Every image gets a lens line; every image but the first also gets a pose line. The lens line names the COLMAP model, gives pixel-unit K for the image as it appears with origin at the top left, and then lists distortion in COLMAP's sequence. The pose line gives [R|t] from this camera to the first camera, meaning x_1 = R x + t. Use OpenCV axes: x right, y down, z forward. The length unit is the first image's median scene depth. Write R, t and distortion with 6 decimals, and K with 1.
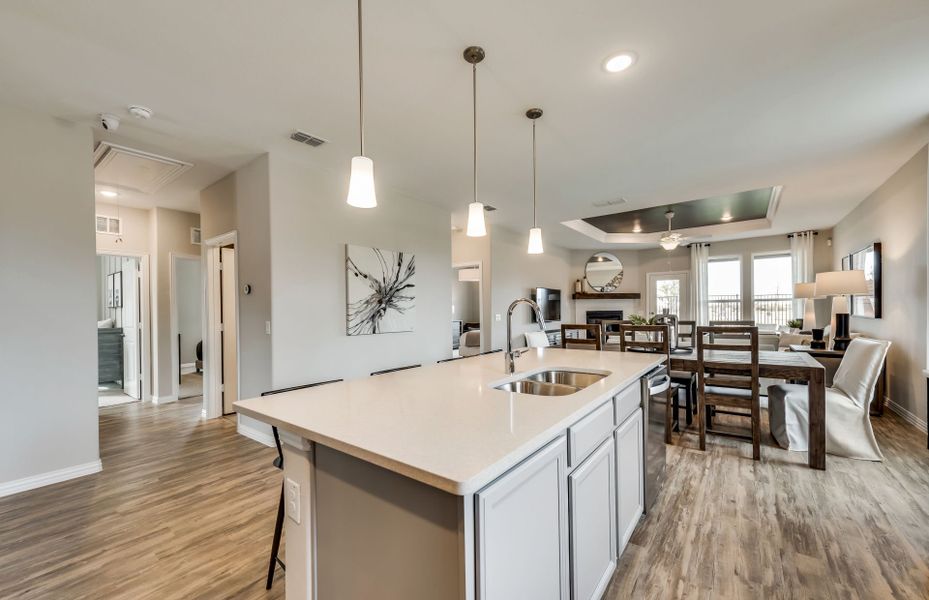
lens RADIAL K [[366.3, 0, 465.8], [0, 366.3, 314.7], [0, 0, 1]] dist [0.012772, -0.003054]
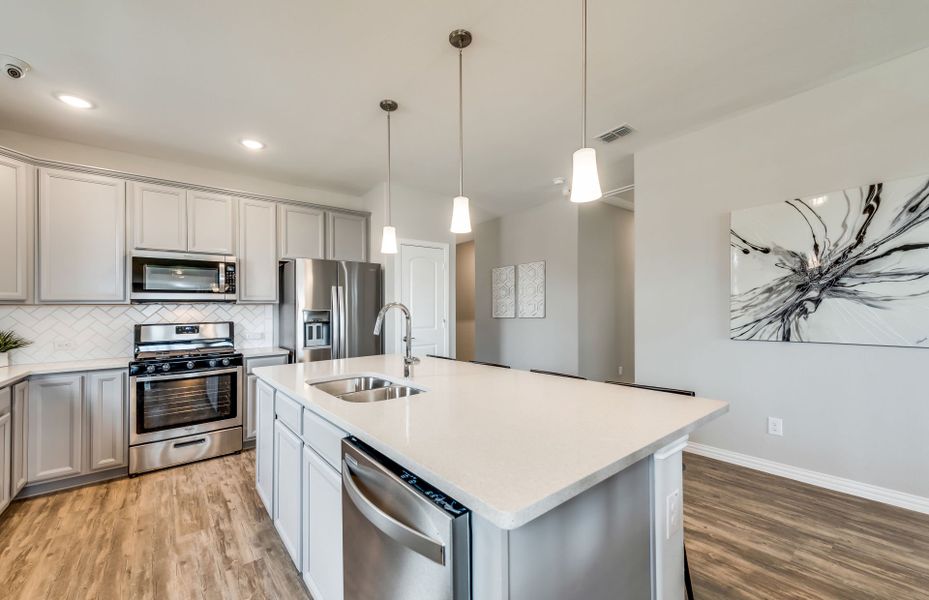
lens RADIAL K [[366.3, 0, 465.9], [0, 366.3, 307.4], [0, 0, 1]] dist [0.012772, -0.003054]
pose [[-0.242375, 0.010608, -0.970125, 0.439796], [0.015480, 0.999855, 0.007066, -0.016034], [0.970059, -0.013305, -0.242505, 0.586587]]
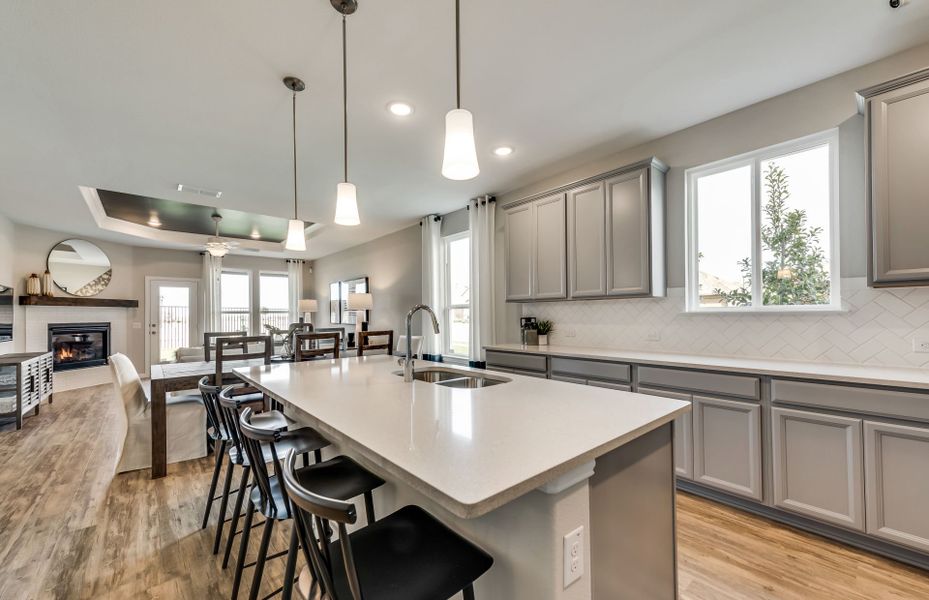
lens RADIAL K [[366.3, 0, 468.2], [0, 366.3, 311.8], [0, 0, 1]] dist [0.012772, -0.003054]
pose [[0.203602, 0.021066, 0.978827, -0.338926], [0.019586, 0.999481, -0.025584, 0.001397], [-0.978858, 0.024380, 0.203083, 0.276072]]
